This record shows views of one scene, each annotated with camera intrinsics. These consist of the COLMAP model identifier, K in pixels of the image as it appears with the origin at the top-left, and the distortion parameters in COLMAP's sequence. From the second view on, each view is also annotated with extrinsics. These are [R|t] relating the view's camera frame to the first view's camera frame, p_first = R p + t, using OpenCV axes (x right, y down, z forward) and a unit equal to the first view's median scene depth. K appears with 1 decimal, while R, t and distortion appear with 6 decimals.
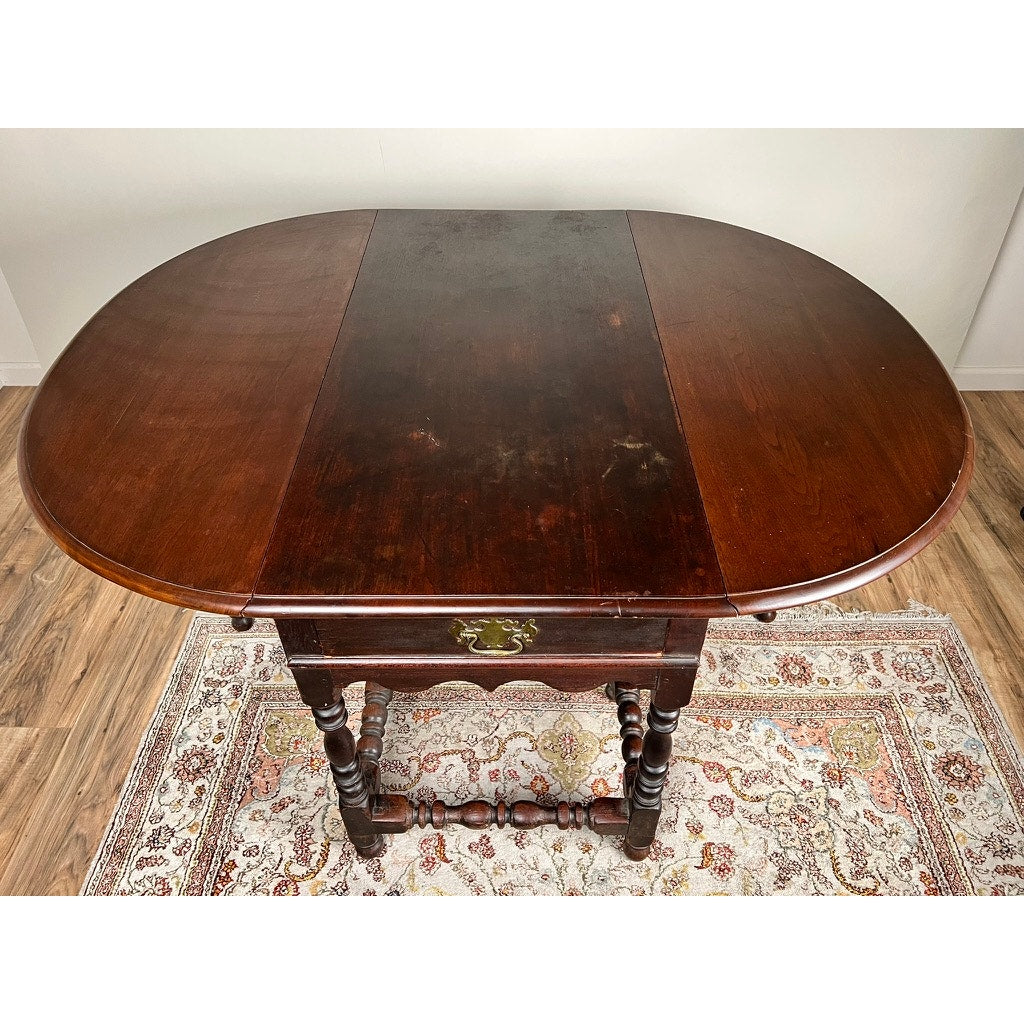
lens RADIAL K [[783.5, 0, 513.5], [0, 783.5, 514.8], [0, 0, 1]] dist [0.043977, -0.053307]
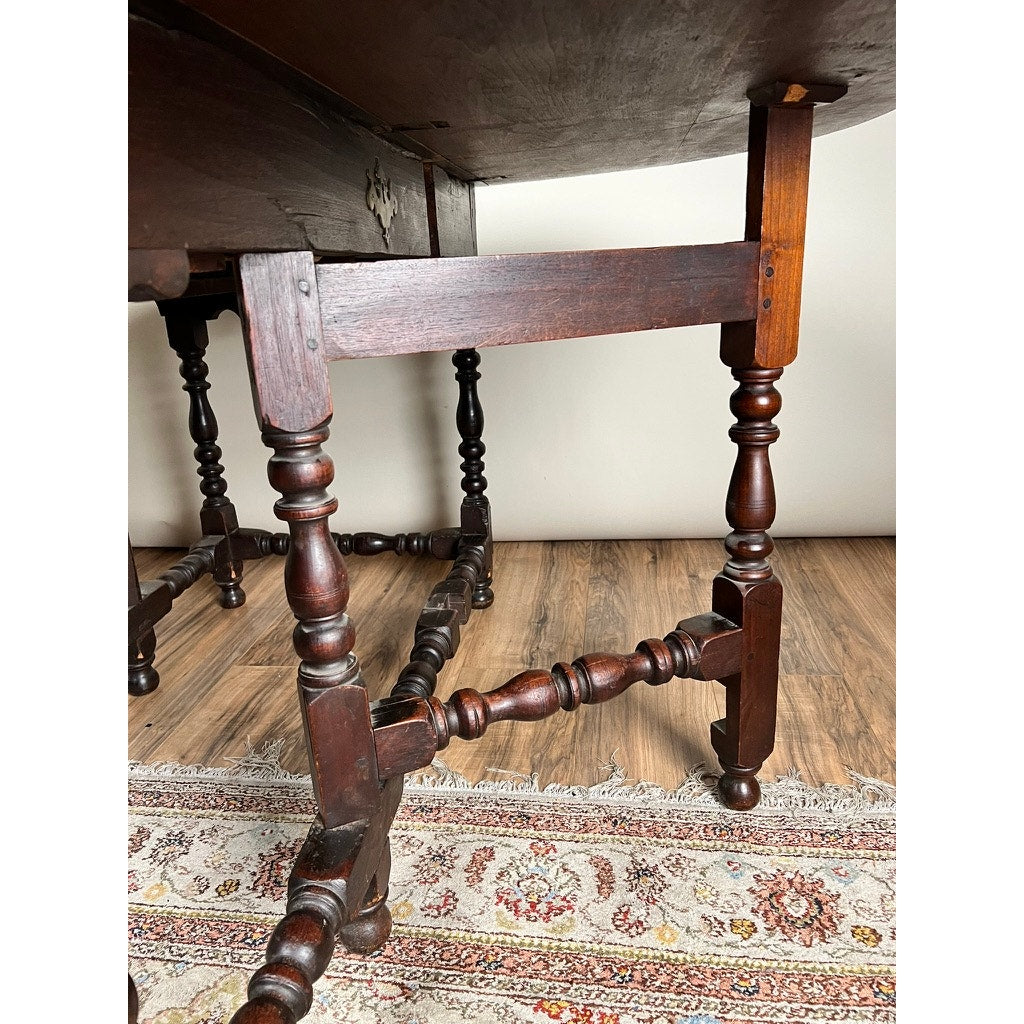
lens RADIAL K [[783.5, 0, 504.2], [0, 783.5, 517.2], [0, 0, 1]] dist [0.043977, -0.053307]
pose [[0.990206, -0.014078, -0.138902, 0.283284], [-0.045324, 0.908602, -0.415196, 0.205650], [0.132052, 0.417426, 0.899065, 0.545128]]
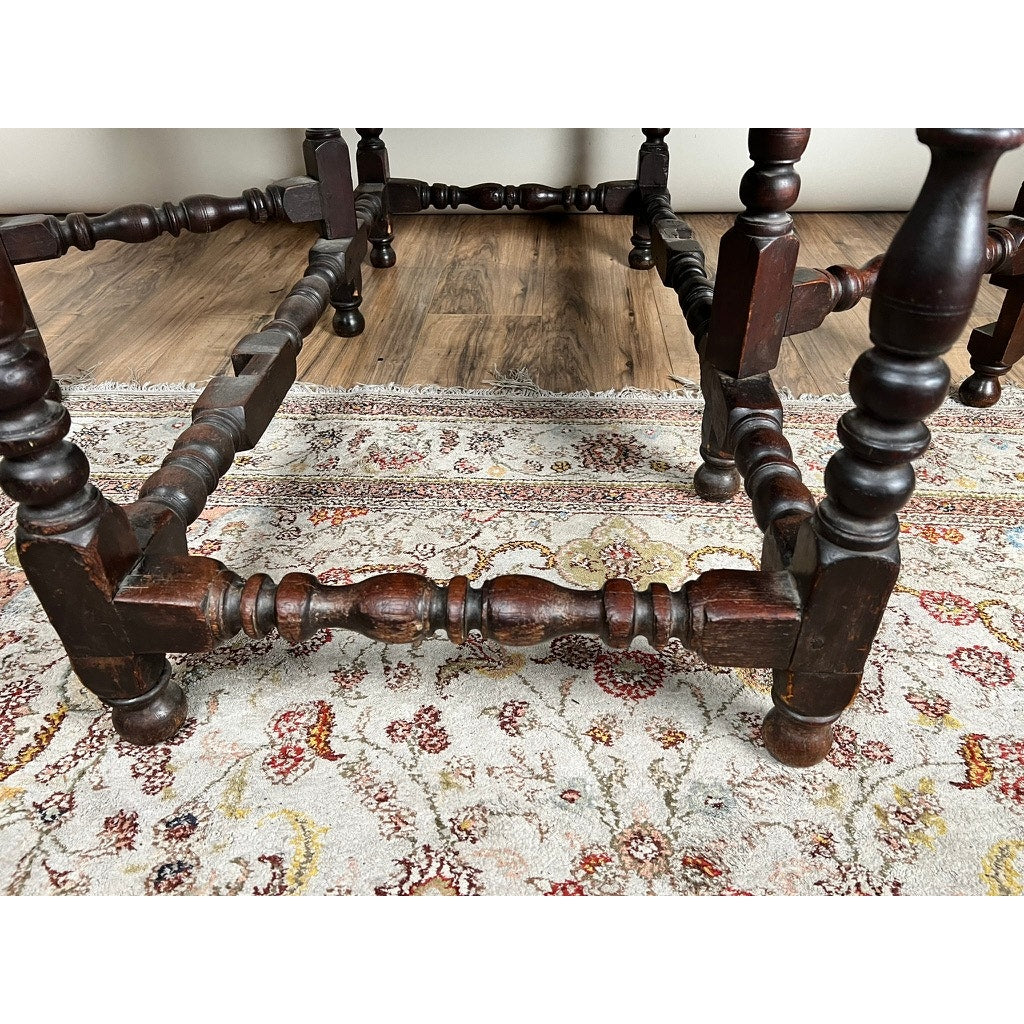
lens RADIAL K [[783.5, 0, 516.5], [0, 783.5, 519.5], [0, 0, 1]] dist [0.043977, -0.053307]
pose [[0.999267, 0.015861, -0.034834, 0.021803], [-0.019813, 0.993028, -0.116206, 0.323614], [0.032748, 0.116811, 0.992614, 0.519085]]
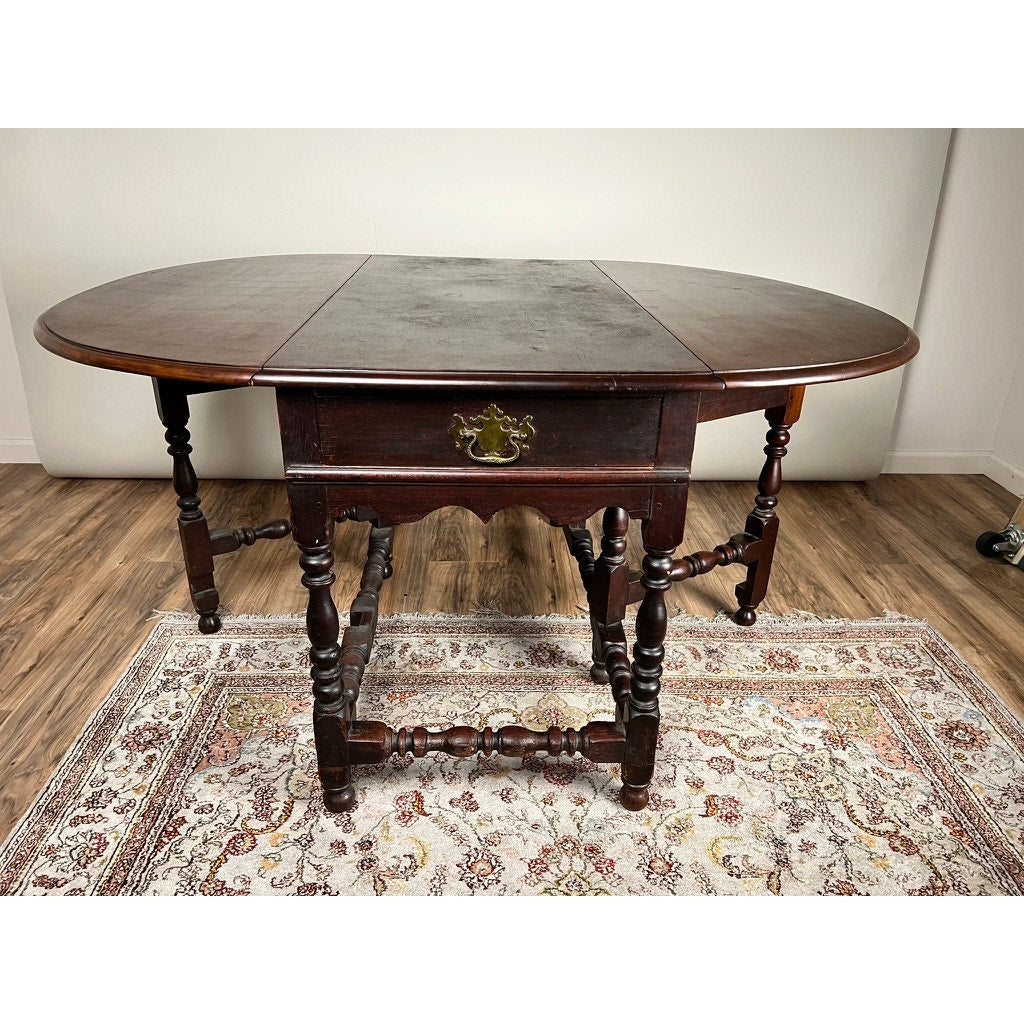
lens RADIAL K [[783.5, 0, 506.1], [0, 783.5, 512.7], [0, 0, 1]] dist [0.043977, -0.053307]
pose [[0.998873, 0.006890, 0.046965, -0.033453], [0.008137, 0.949911, -0.312414, 0.351625], [-0.046765, 0.312444, 0.948784, 0.034211]]
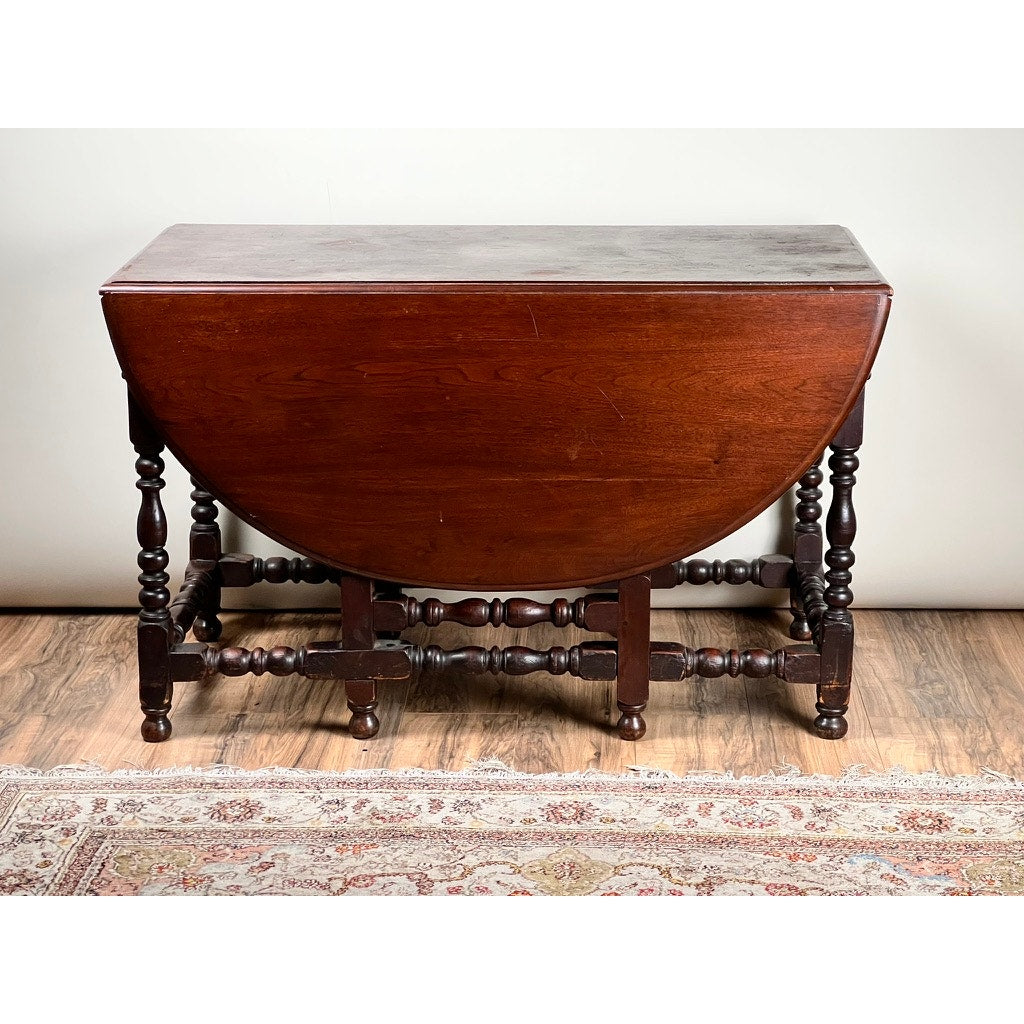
lens RADIAL K [[2320.8, 0, 514.7], [0, 2320.8, 507.4], [0, 0, 1]] dist [0.253506, 0.000000]
pose [[0.999542, 0.005557, -0.029742, 0.082080], [-0.018992, 0.880456, -0.473747, 0.961186], [0.023554, 0.474095, 0.880159, -0.893900]]
